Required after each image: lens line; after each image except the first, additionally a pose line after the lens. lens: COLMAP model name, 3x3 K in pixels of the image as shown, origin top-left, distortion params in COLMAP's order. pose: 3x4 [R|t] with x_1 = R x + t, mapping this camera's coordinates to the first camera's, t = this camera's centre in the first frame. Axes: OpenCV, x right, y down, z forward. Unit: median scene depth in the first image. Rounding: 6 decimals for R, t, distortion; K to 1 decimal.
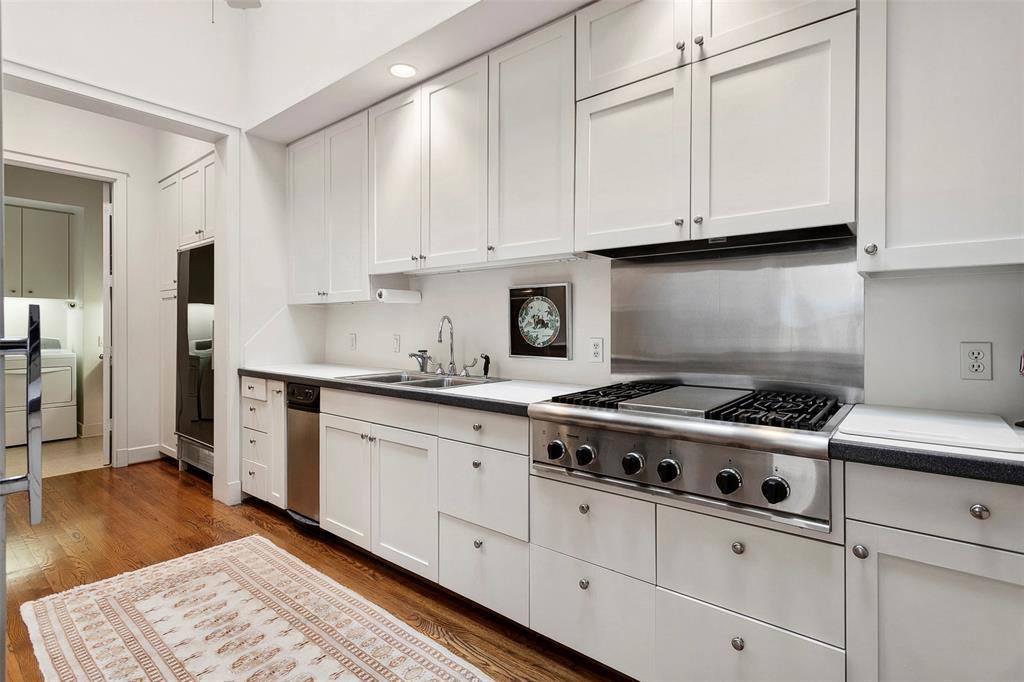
lens RADIAL K [[495.0, 0, 512.8], [0, 495.0, 333.0], [0, 0, 1]] dist [0.000688, 0.000055]
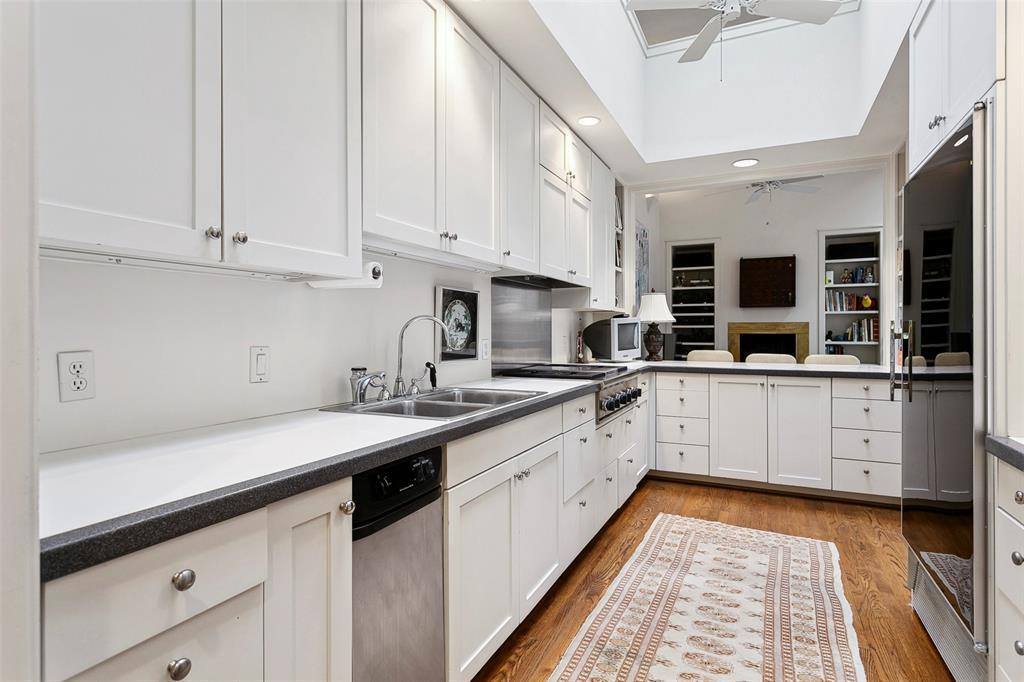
lens RADIAL K [[547.7, 0, 512.2], [0, 547.7, 337.1], [0, 0, 1]] dist [0.000546, -0.000010]
pose [[-0.241081, -0.009874, 0.970455, -1.068097], [0.013002, 0.999826, 0.013403, -0.011946], [-0.970418, 0.015849, -0.240911, 1.173463]]
